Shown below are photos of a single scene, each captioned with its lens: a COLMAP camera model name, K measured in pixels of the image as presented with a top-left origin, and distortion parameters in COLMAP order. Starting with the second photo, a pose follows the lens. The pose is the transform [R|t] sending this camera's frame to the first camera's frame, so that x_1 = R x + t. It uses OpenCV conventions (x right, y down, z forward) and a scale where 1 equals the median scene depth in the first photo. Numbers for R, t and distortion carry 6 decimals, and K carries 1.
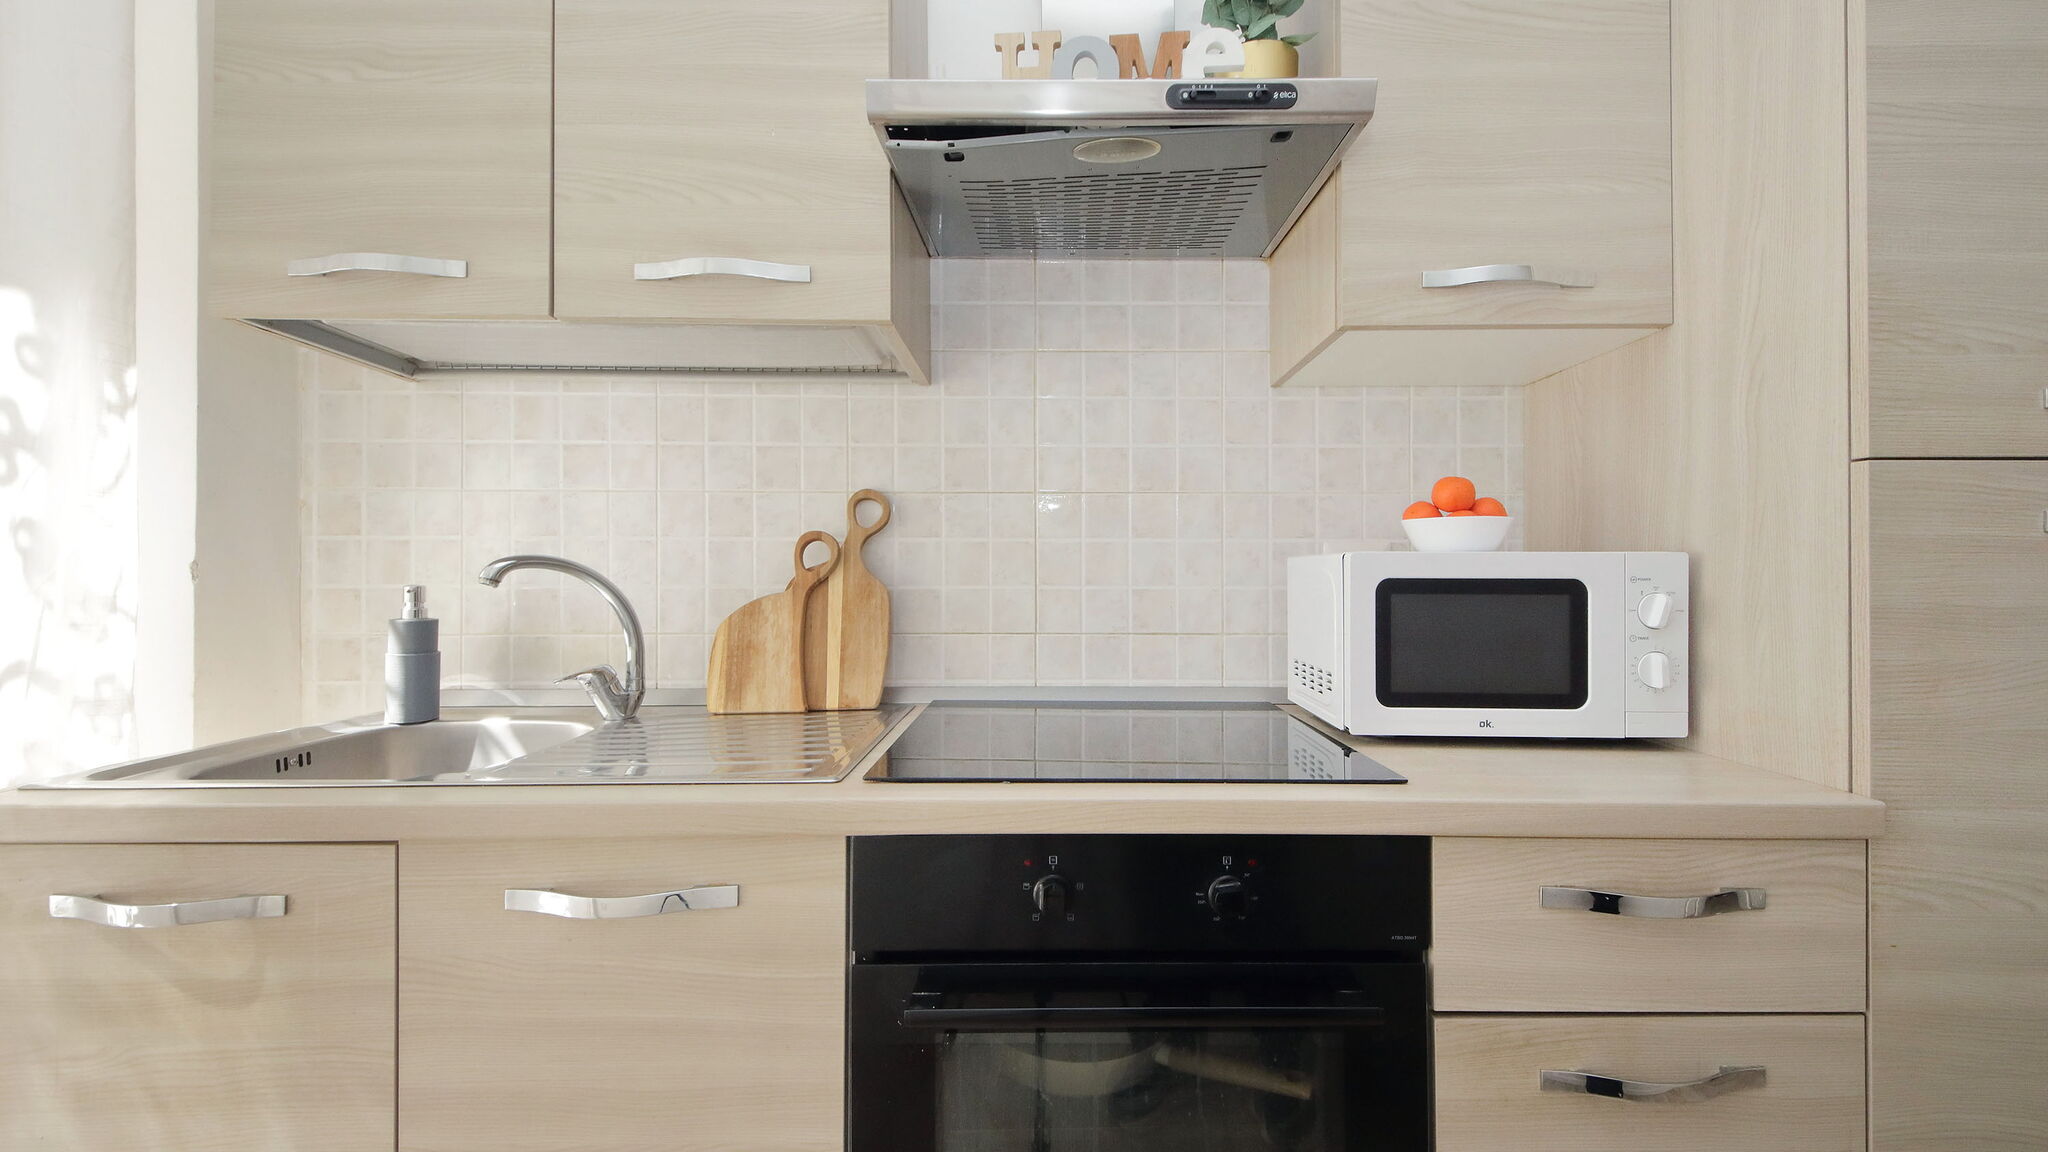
lens RADIAL K [[771.4, 0, 1037.1], [0, 771.4, 576.2], [0, 0, 1]] dist [0.020510, -0.006569]
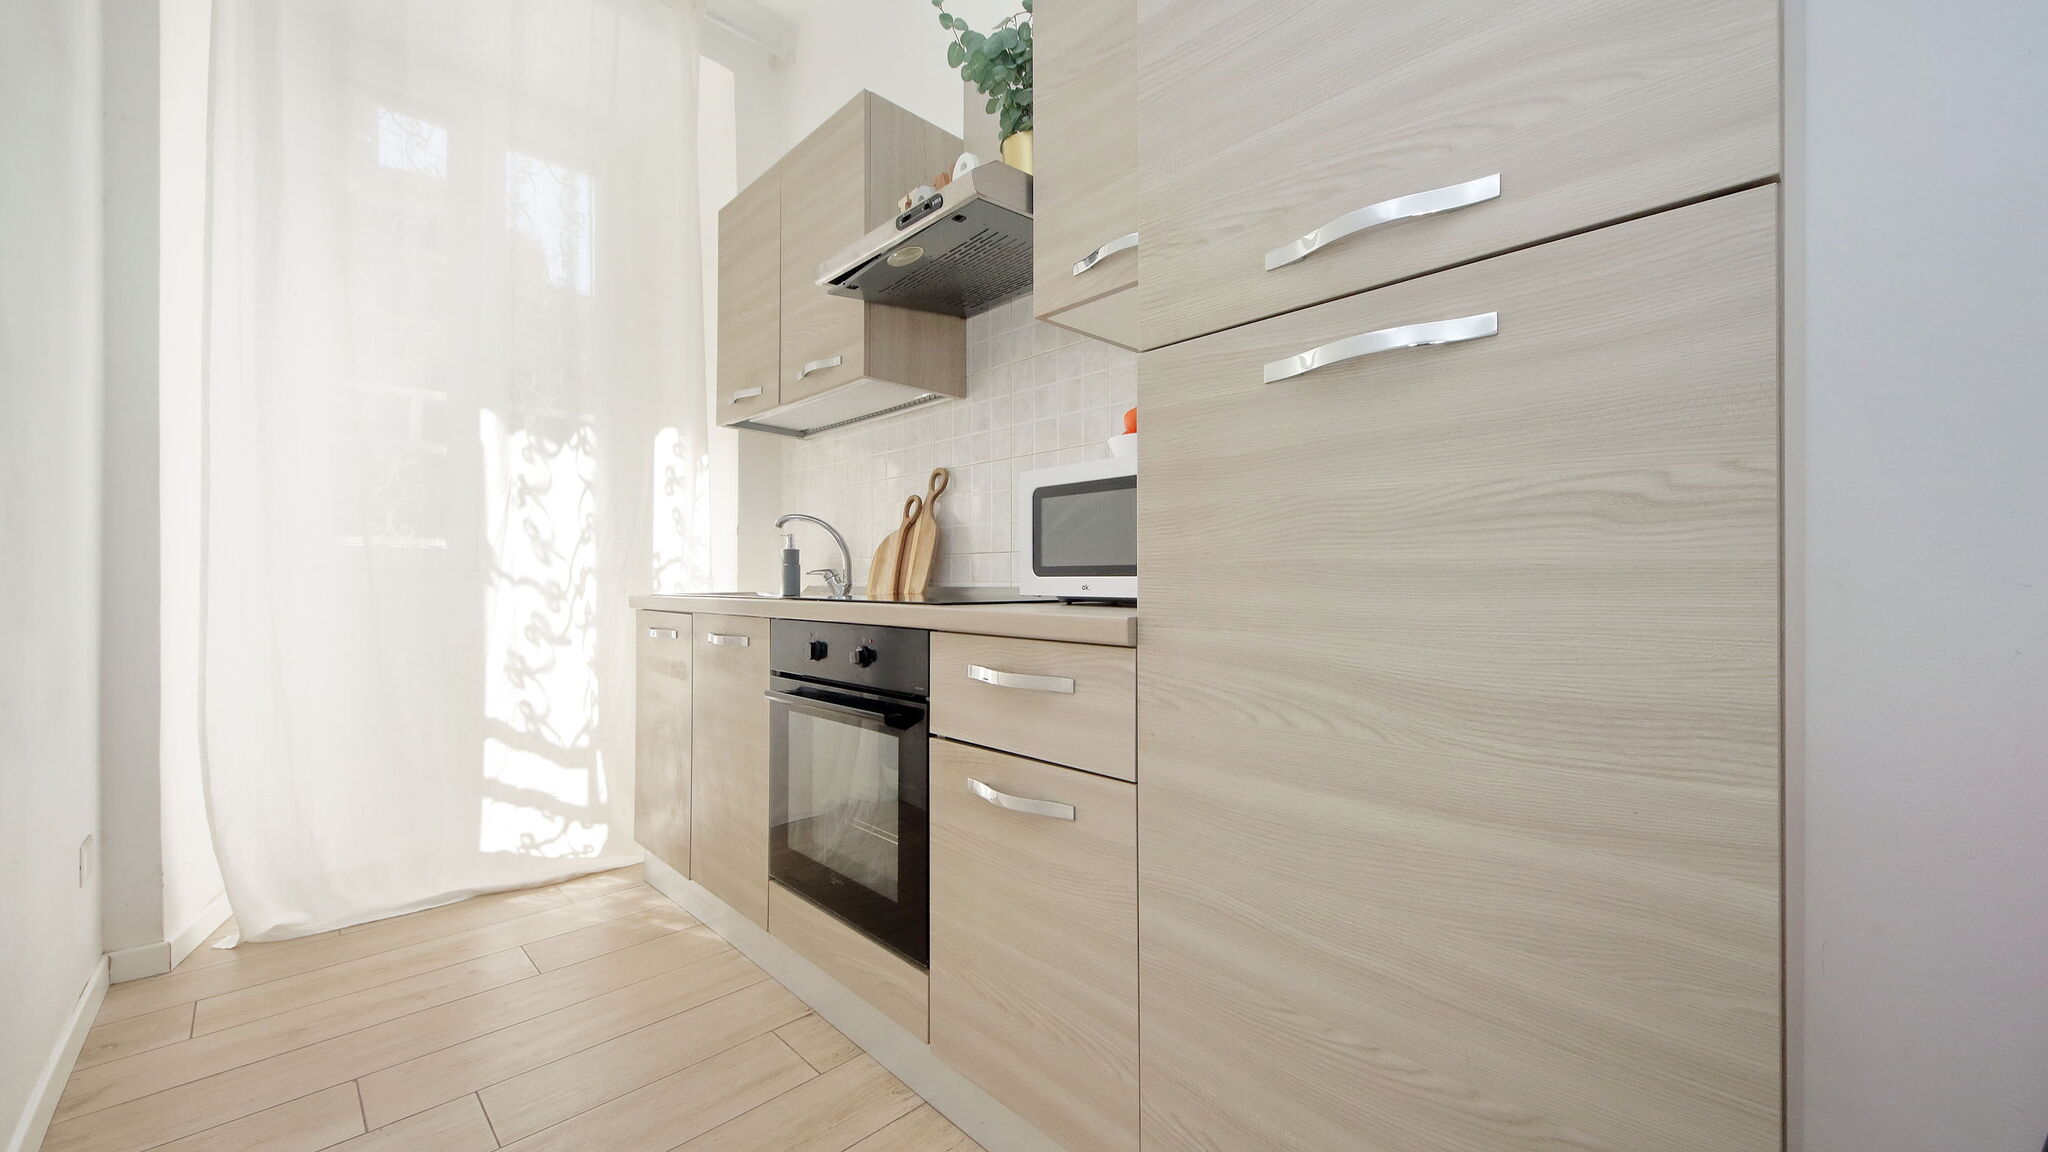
lens RADIAL K [[748.2, 0, 1030.8], [0, 748.2, 582.8], [0, 0, 1]] dist [0.016335, -0.005511]
pose [[0.700686, 0.000180, -0.713470, 1.168185], [0.003610, 0.999986, 0.003797, 0.142087], [0.713461, -0.005236, 0.700676, 0.006741]]
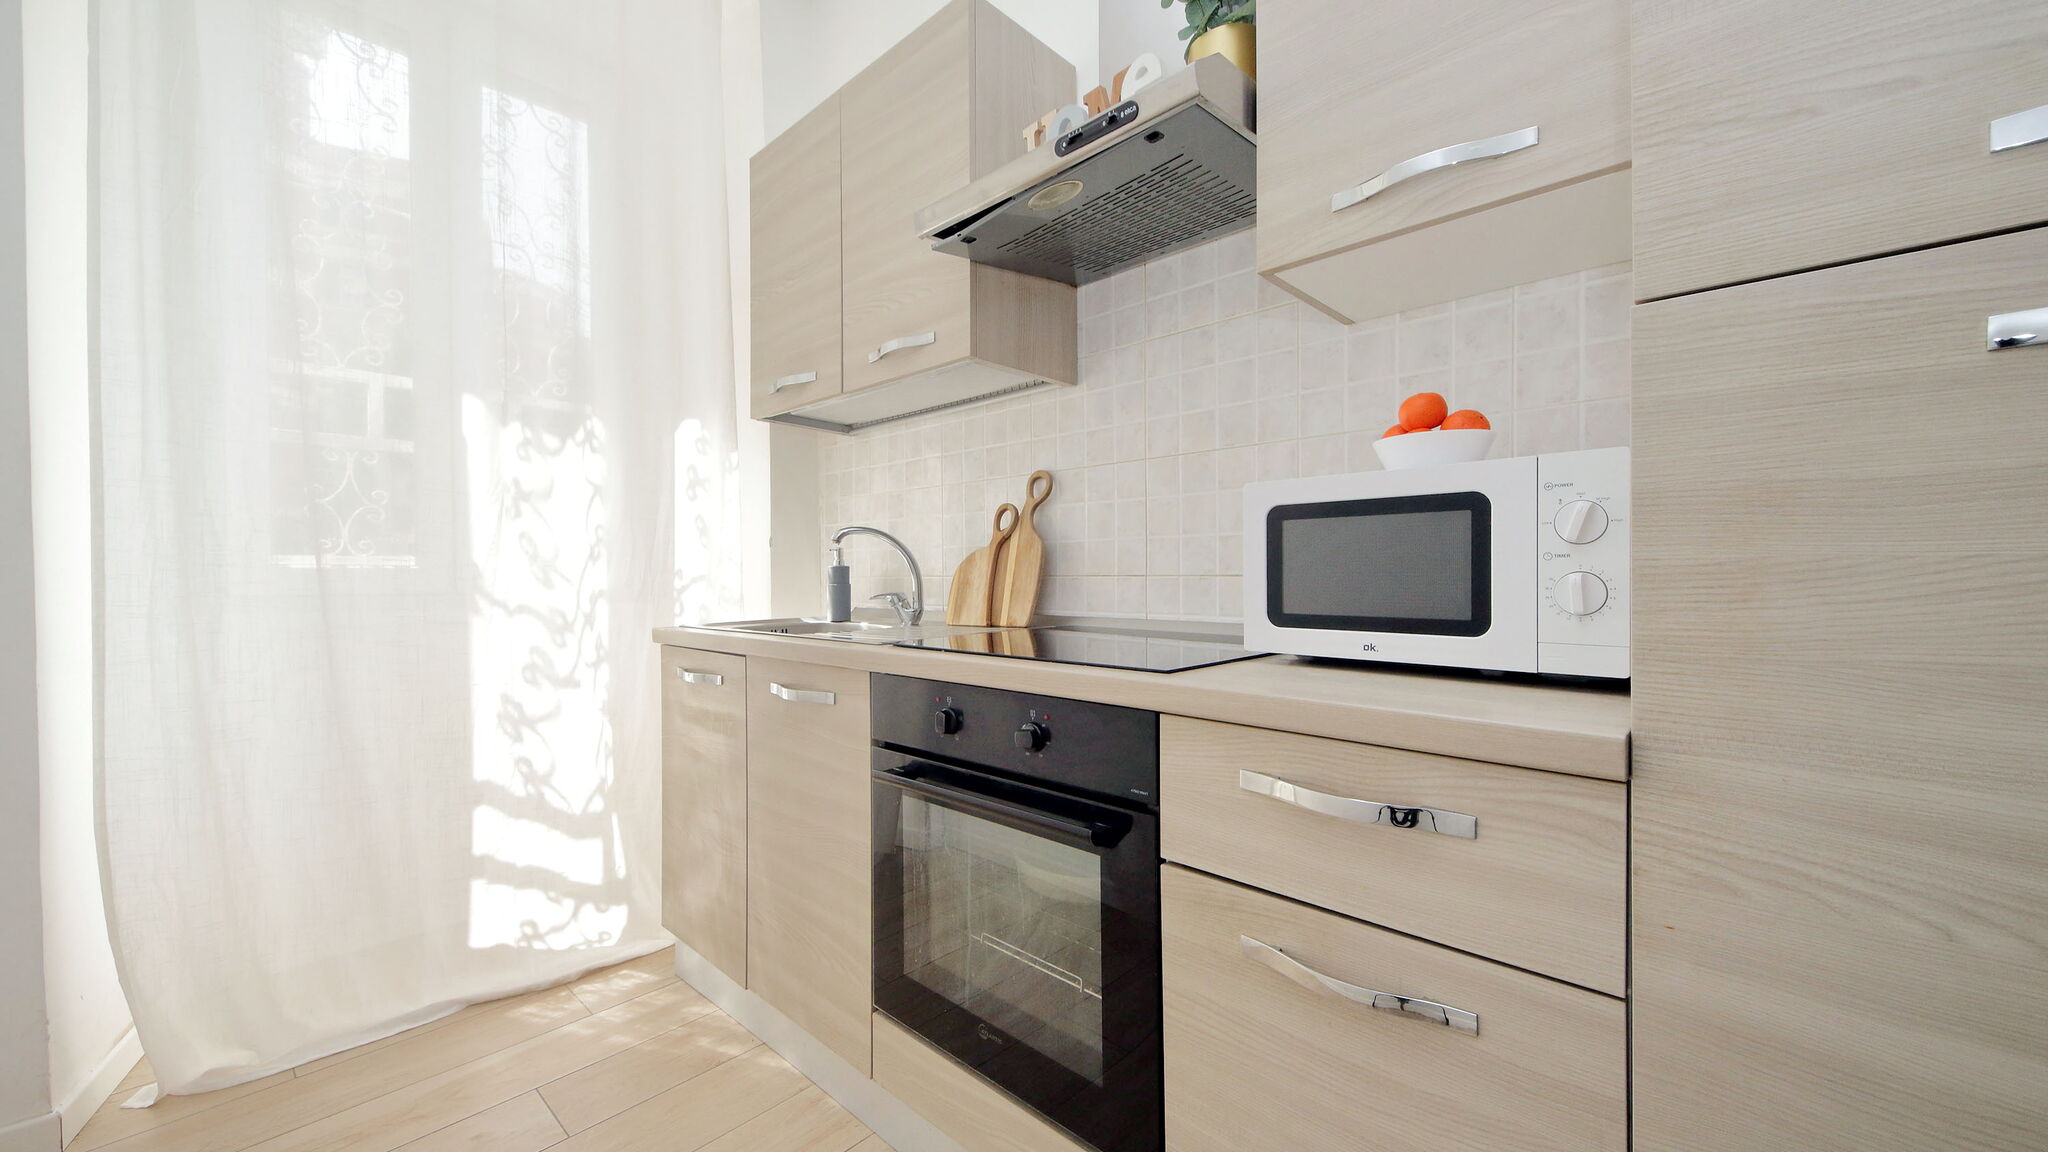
lens RADIAL K [[752.2, 0, 1021.9], [0, 752.2, 581.8], [0, 0, 1]] dist [0.020947, -0.005884]
pose [[0.724125, 0.002181, -0.689666, 0.737348], [0.009737, 0.999863, 0.013386, 0.072791], [0.689601, -0.016408, 0.724004, 0.009823]]
